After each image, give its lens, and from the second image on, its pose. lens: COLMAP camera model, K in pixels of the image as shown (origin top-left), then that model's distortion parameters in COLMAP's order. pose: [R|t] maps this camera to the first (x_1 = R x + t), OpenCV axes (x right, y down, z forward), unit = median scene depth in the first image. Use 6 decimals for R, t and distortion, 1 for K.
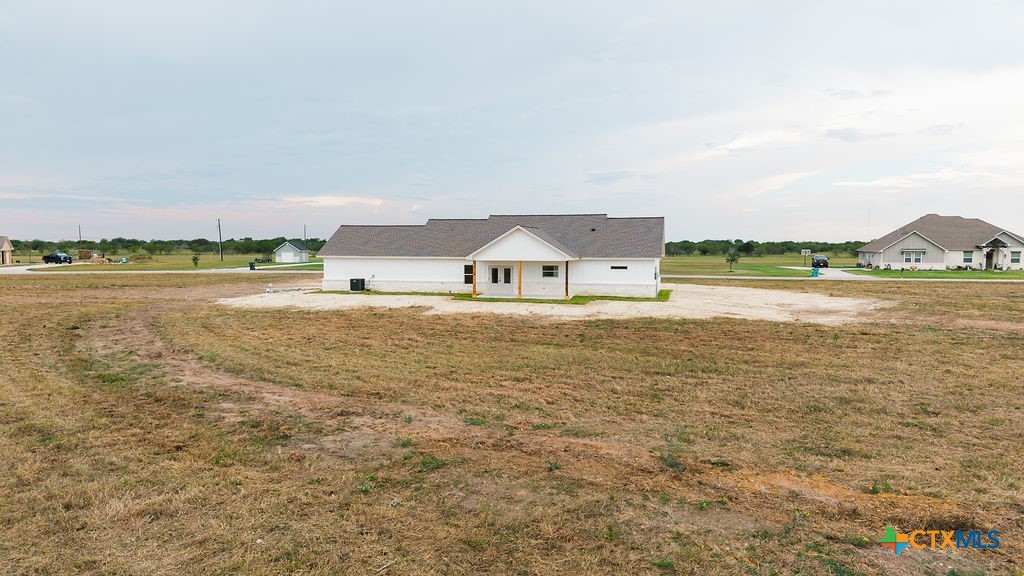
lens RADIAL K [[706.7, 0, 512.0], [0, 706.7, 288.0], [0, 0, 1]] dist [0.050370, -0.004578]
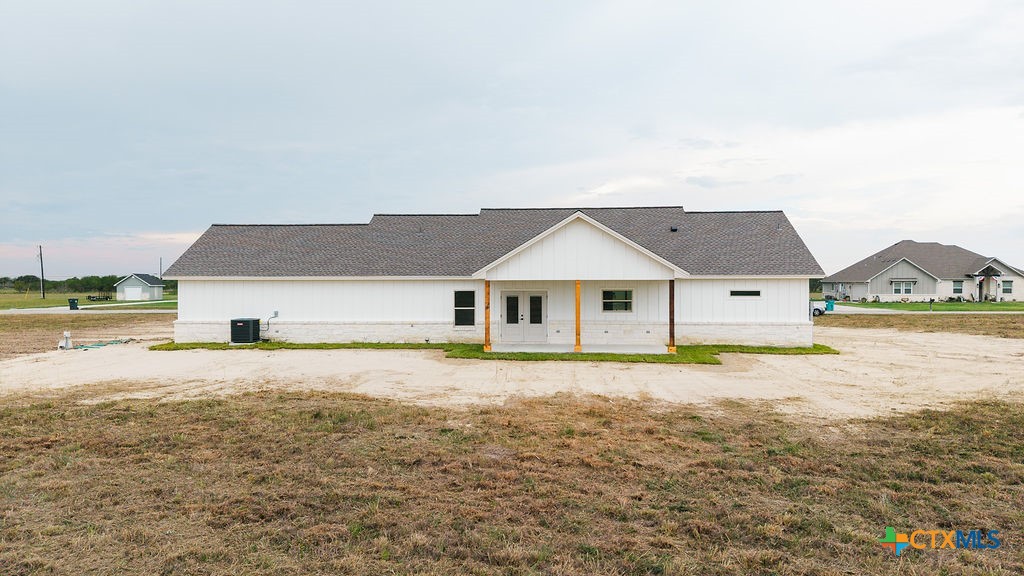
lens RADIAL K [[706.7, 0, 512.0], [0, 706.7, 288.0], [0, 0, 1]] dist [0.050370, -0.004578]
pose [[0.985743, -0.005259, 0.168173, -0.104212], [0.014490, 0.998451, -0.053711, -0.004640], [-0.167630, 0.055382, 0.984293, 0.416432]]
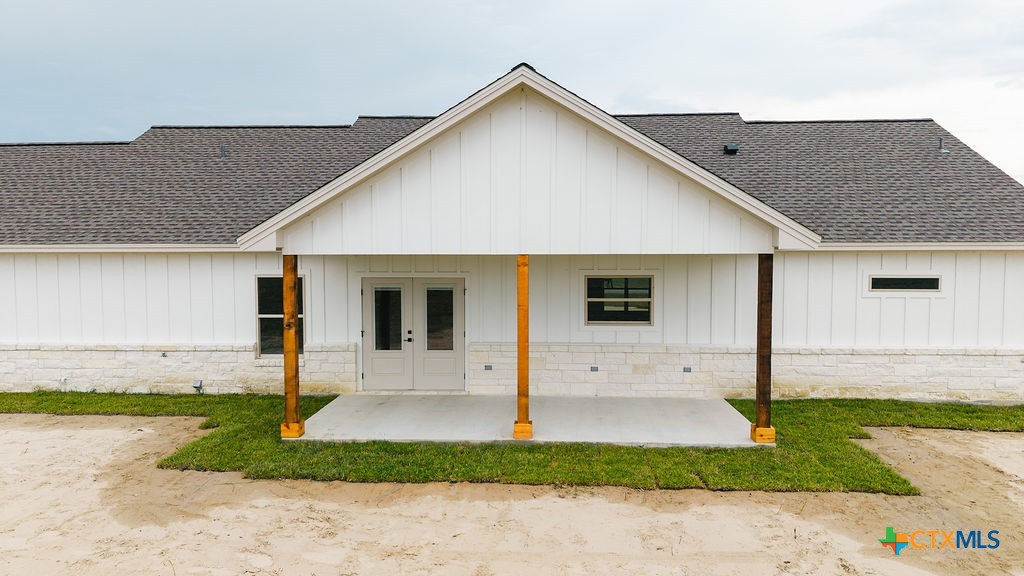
lens RADIAL K [[706.7, 0, 512.0], [0, 706.7, 288.0], [0, 0, 1]] dist [0.050370, -0.004578]
pose [[0.982056, -0.012677, 0.188163, -0.025368], [0.014599, 0.999854, -0.008831, -0.023033], [-0.188023, 0.011420, 0.982098, 0.672553]]
